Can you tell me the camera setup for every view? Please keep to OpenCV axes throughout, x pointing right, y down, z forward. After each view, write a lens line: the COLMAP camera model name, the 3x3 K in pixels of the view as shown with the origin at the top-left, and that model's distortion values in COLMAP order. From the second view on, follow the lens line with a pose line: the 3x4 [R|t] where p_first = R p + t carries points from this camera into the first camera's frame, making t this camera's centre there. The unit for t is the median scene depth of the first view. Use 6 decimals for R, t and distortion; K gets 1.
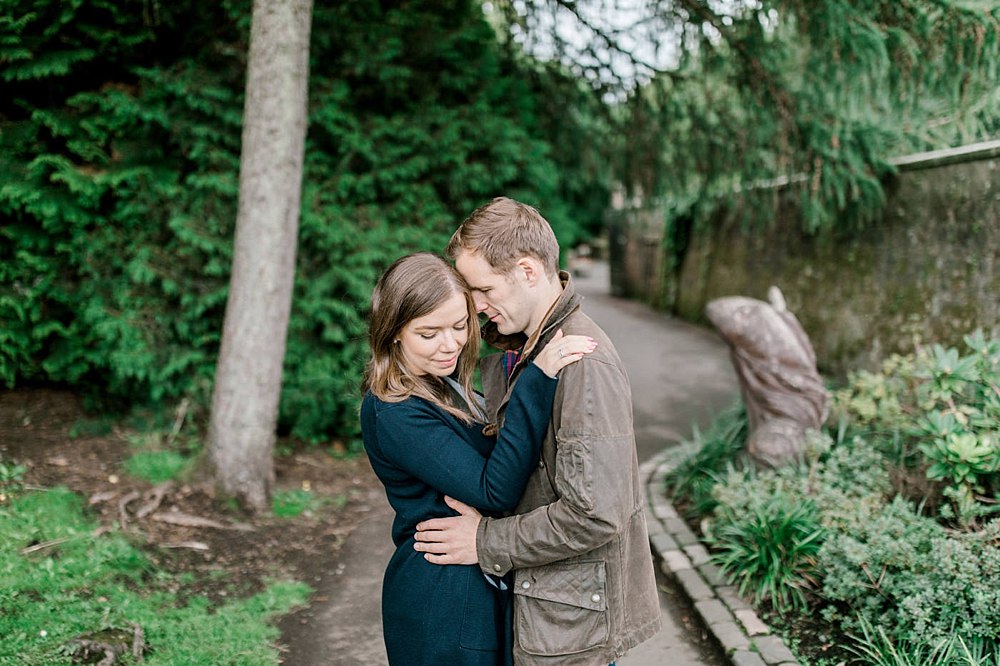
lens RADIAL K [[1010.5, 0, 503.3], [0, 1010.5, 322.2], [0, 0, 1]] dist [-0.006364, -0.016152]
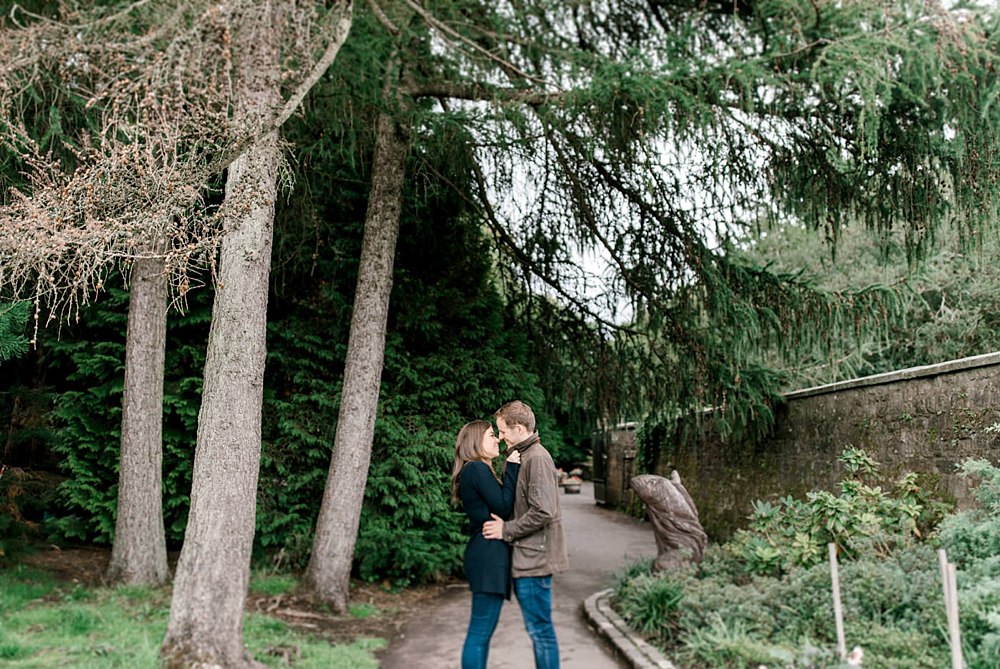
lens RADIAL K [[1010.5, 0, 503.3], [0, 1010.5, 323.7], [0, 0, 1]] dist [-0.006364, -0.016152]
pose [[0.999790, 0.020371, 0.002181, -0.013104], [-0.019409, 0.975850, -0.217578, 0.099272], [-0.006561, 0.217490, 0.976041, -0.655878]]
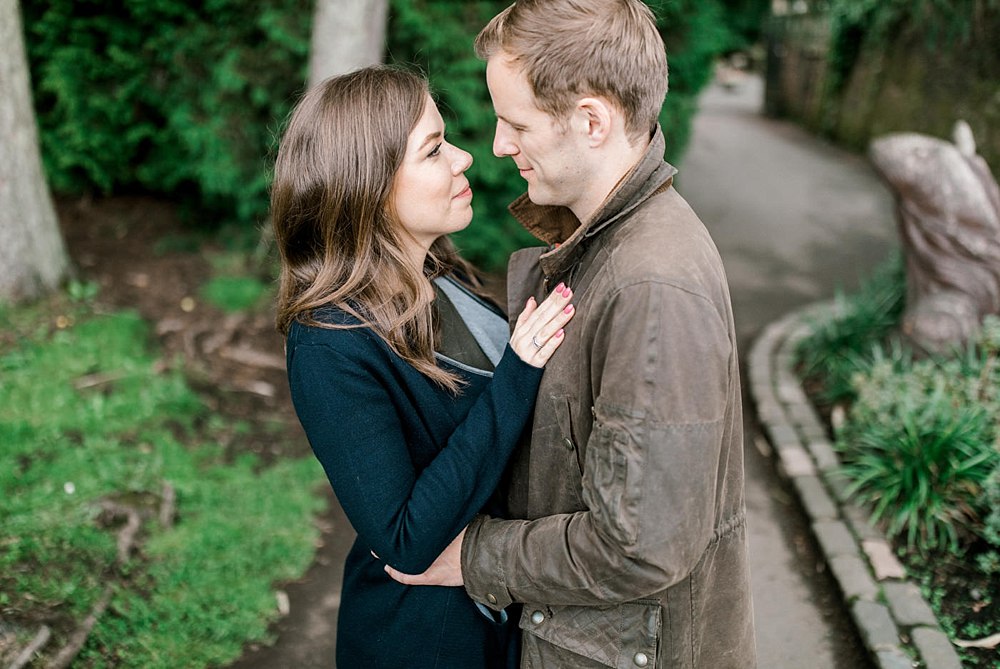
lens RADIAL K [[996.0, 0, 500.7], [0, 996.0, 353.3], [0, 0, 1]] dist [0.002840, 0.022176]
pose [[0.988527, 0.071163, -0.133228, 0.029194], [-0.040392, 0.974480, 0.220809, -0.018251], [0.145542, -0.212894, 0.966175, 0.164967]]
